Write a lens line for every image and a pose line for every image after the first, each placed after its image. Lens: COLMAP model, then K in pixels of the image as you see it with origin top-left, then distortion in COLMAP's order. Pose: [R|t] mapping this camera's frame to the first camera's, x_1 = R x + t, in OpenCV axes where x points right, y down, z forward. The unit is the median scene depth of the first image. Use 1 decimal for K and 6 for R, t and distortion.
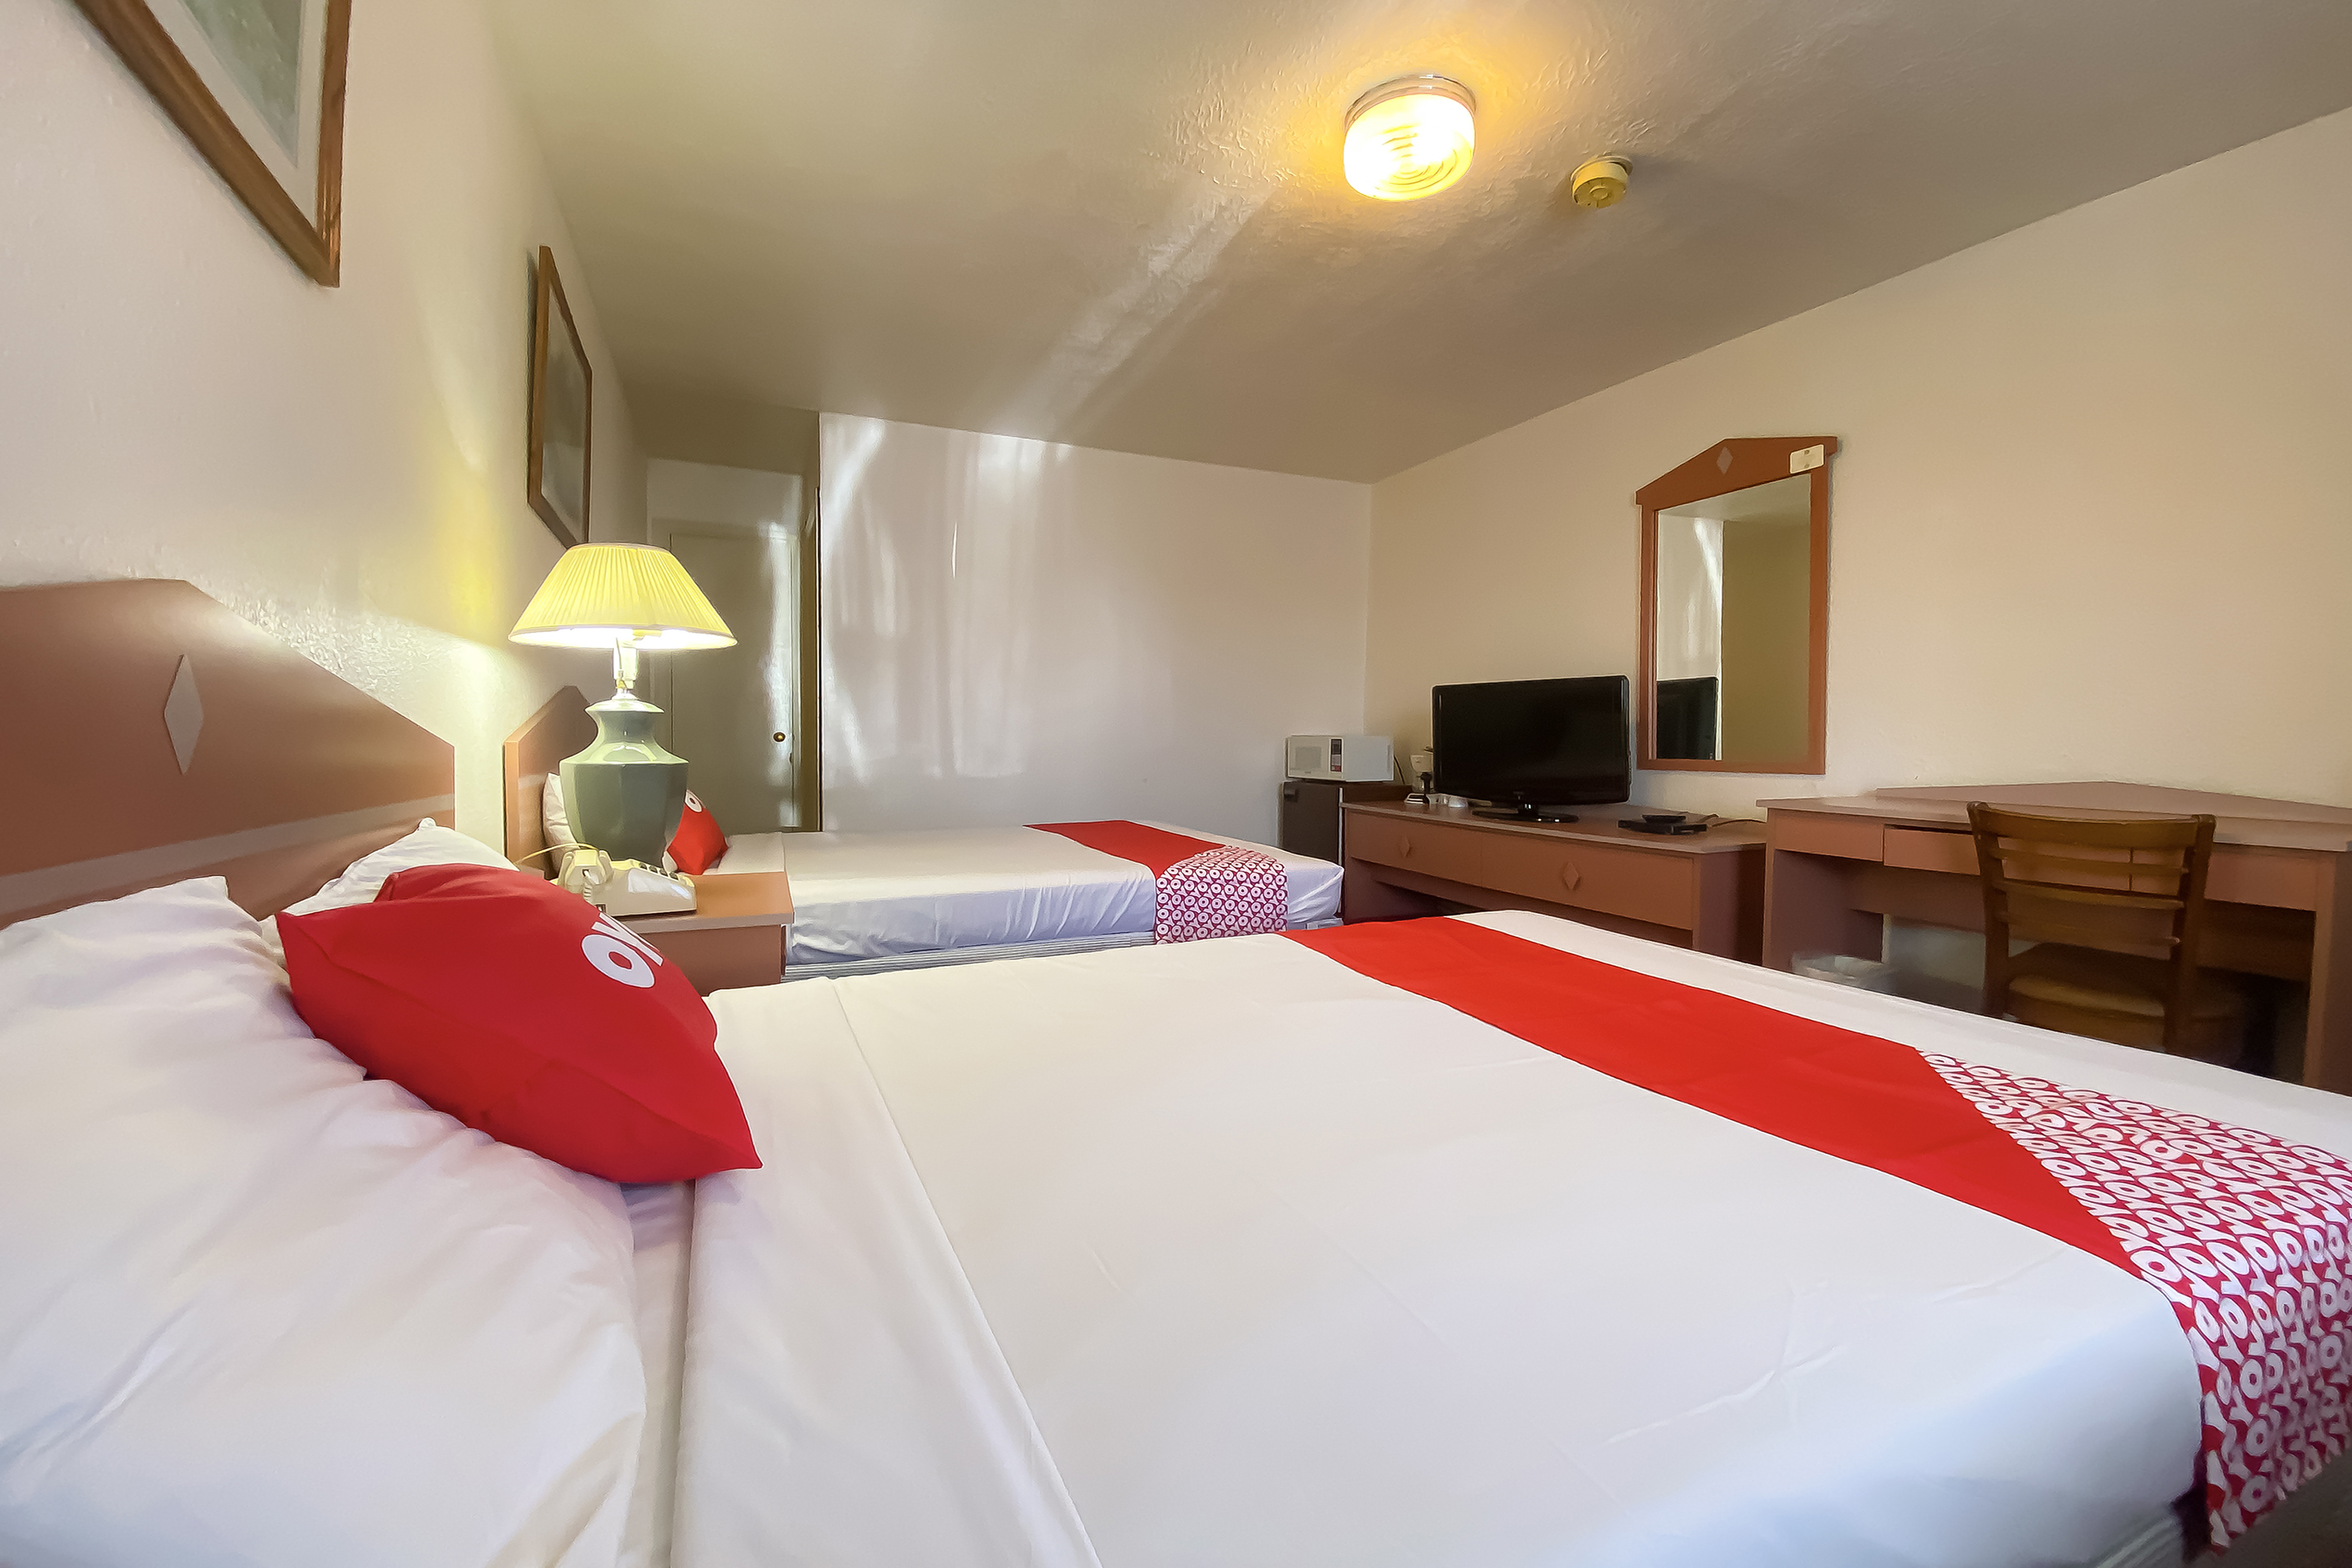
lens RADIAL K [[963.3, 0, 1145.0], [0, 963.3, 786.2], [0, 0, 1]] dist [0.012593, -0.010340]
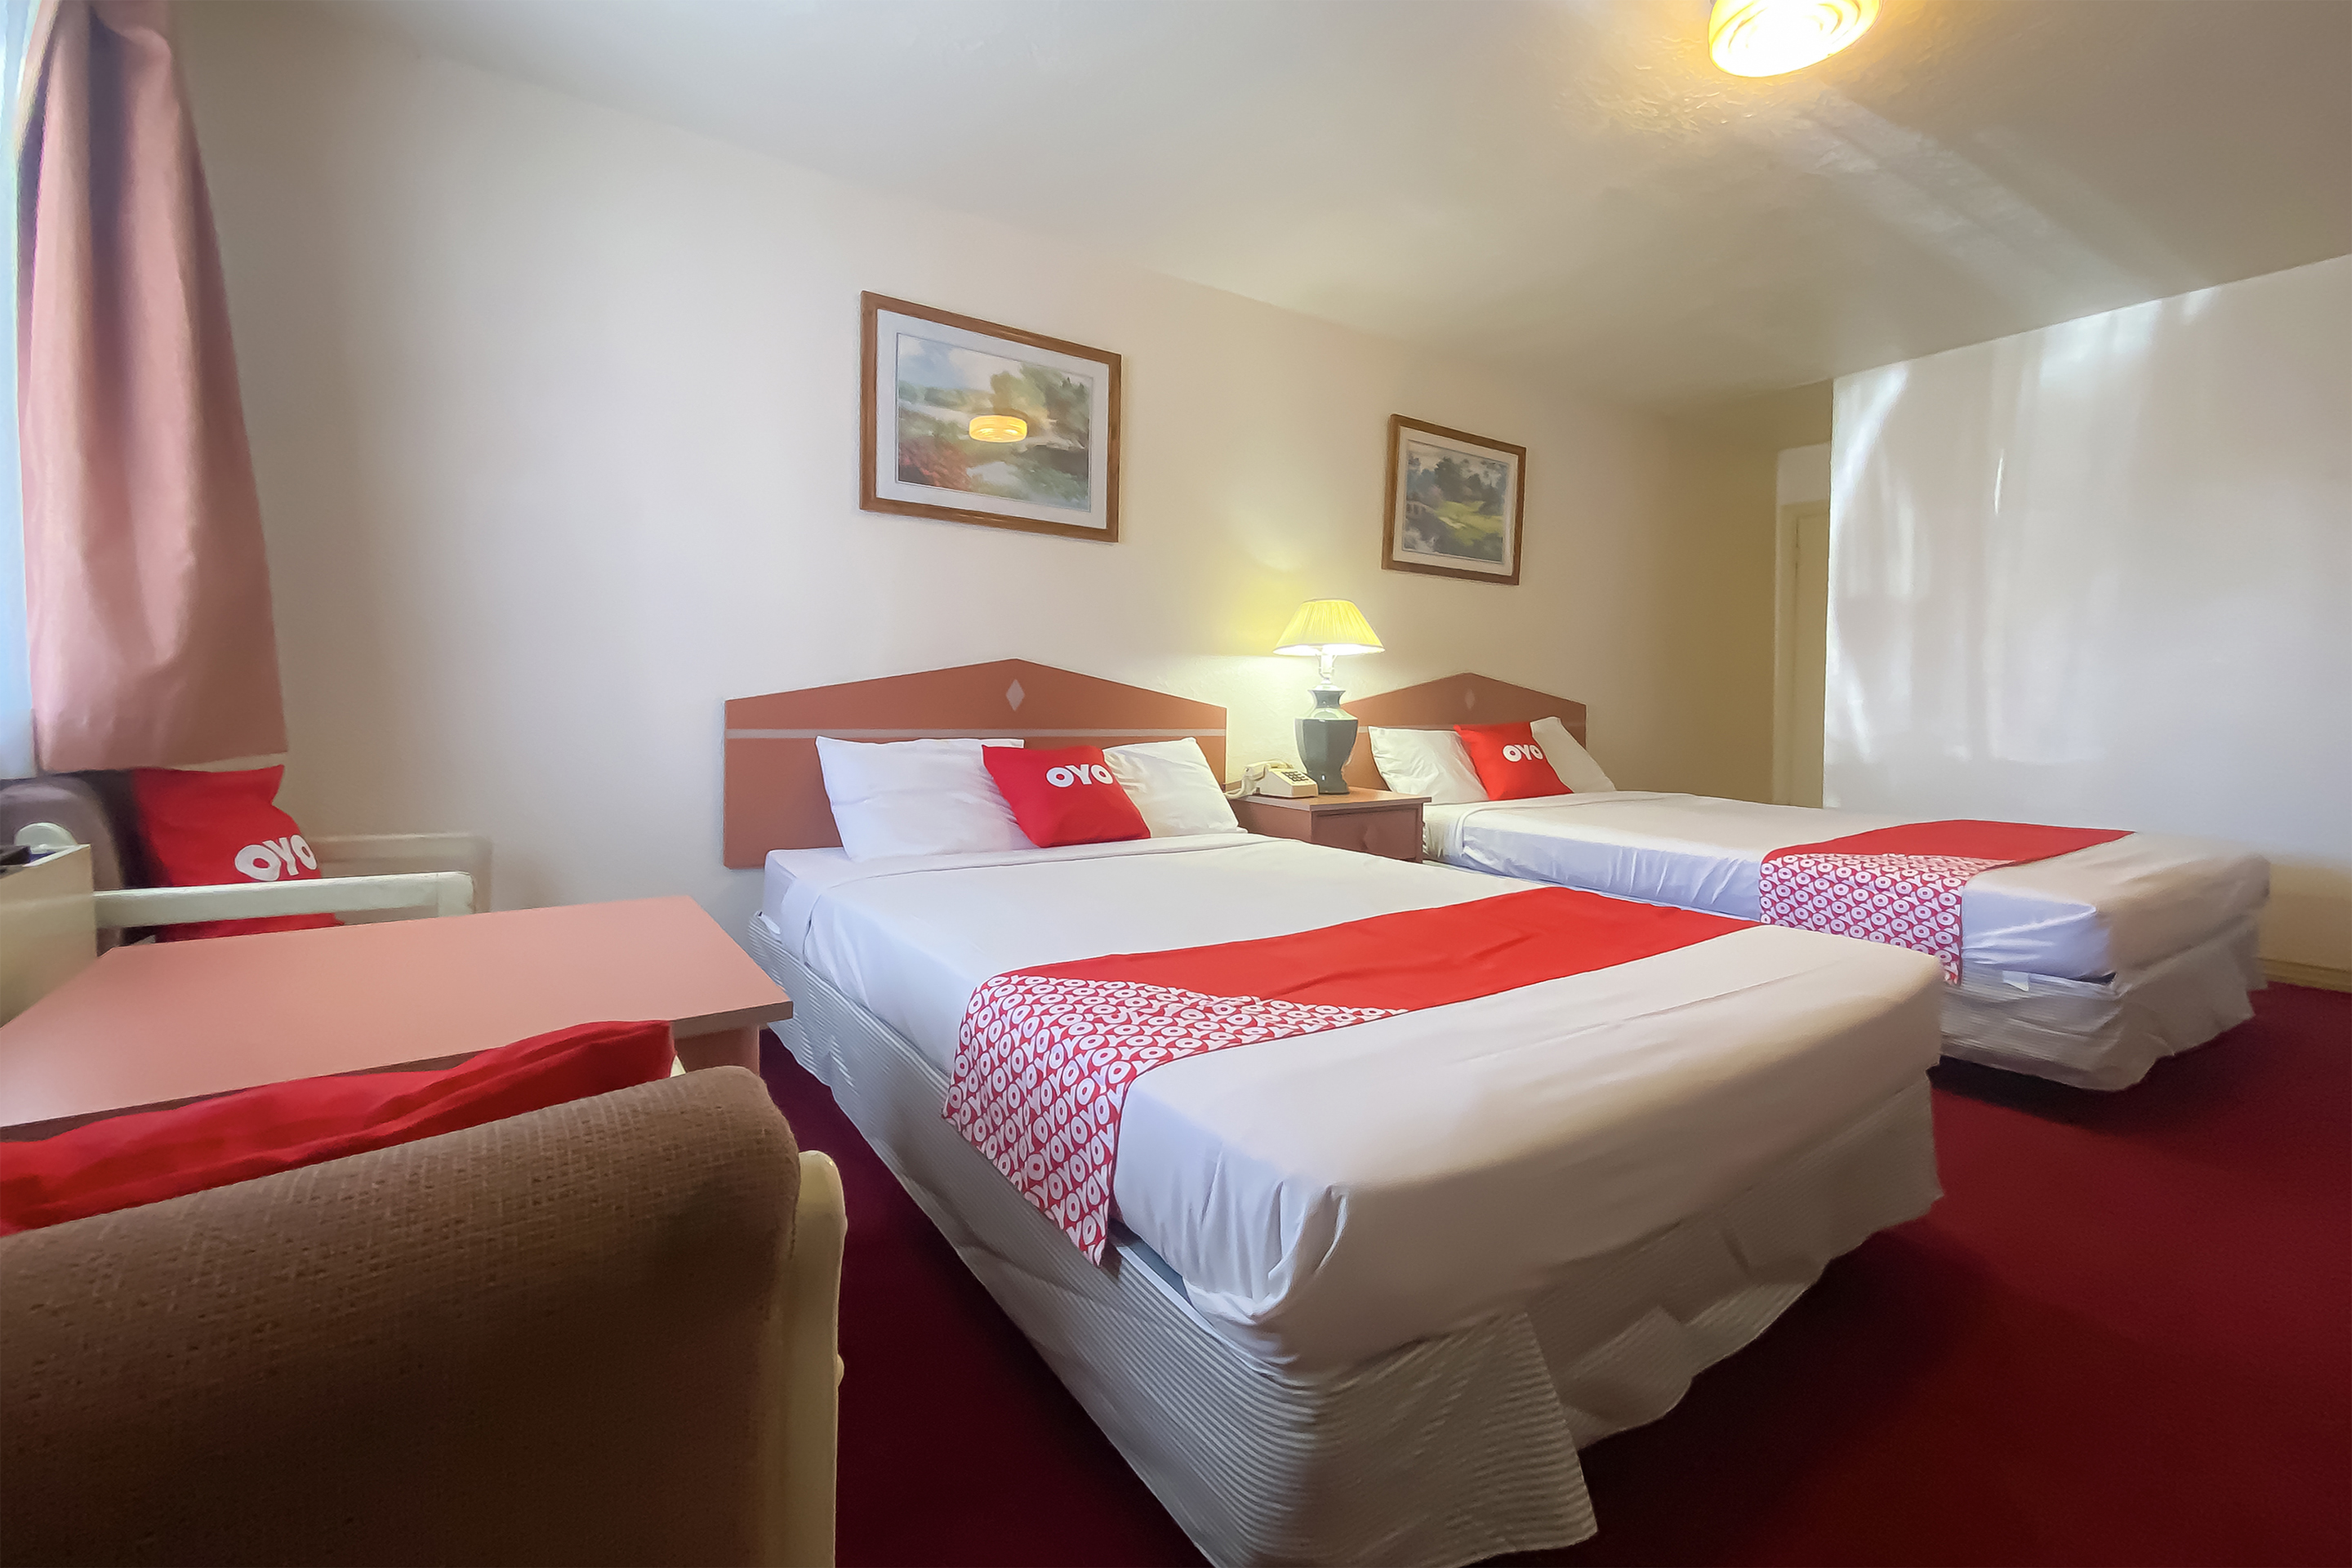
lens RADIAL K [[963.3, 0, 1160.2], [0, 963.3, 734.2], [0, 0, 1]] dist [0.012593, -0.010340]
pose [[0.154831, 0.028325, -0.987535, 0.530338], [-0.059481, 0.998043, 0.019301, -0.006070], [0.986149, 0.055752, 0.156213, 0.184530]]
